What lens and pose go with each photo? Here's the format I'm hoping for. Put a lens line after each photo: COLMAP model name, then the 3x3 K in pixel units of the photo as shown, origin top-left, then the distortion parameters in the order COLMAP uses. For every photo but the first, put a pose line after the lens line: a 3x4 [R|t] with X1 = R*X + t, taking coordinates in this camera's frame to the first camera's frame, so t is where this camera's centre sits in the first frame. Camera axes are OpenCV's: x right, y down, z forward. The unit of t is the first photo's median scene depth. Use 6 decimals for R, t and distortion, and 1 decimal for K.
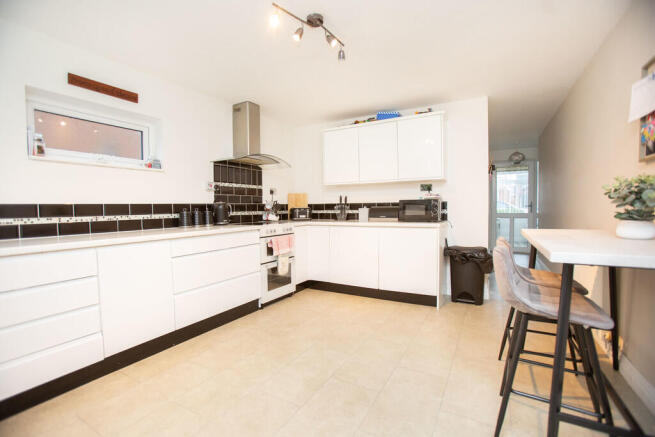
lens RADIAL K [[299.1, 0, 327.5], [0, 299.1, 218.5], [0, 0, 1]] dist [-0.037526, 0.000340]
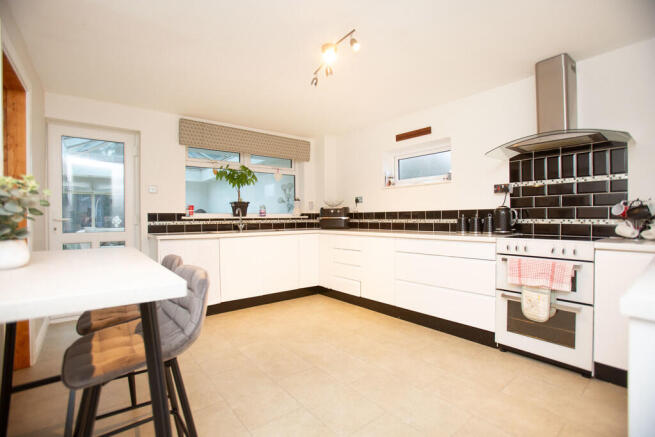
lens RADIAL K [[314.1, 0, 326.3], [0, 314.1, 210.8], [0, 0, 1]] dist [0.000291, 0.000182]
pose [[-0.358094, 0.000567, -0.933685, 0.685988], [-0.019063, 0.999787, 0.007918, -0.043695], [0.933491, 0.020635, -0.358007, 0.892100]]
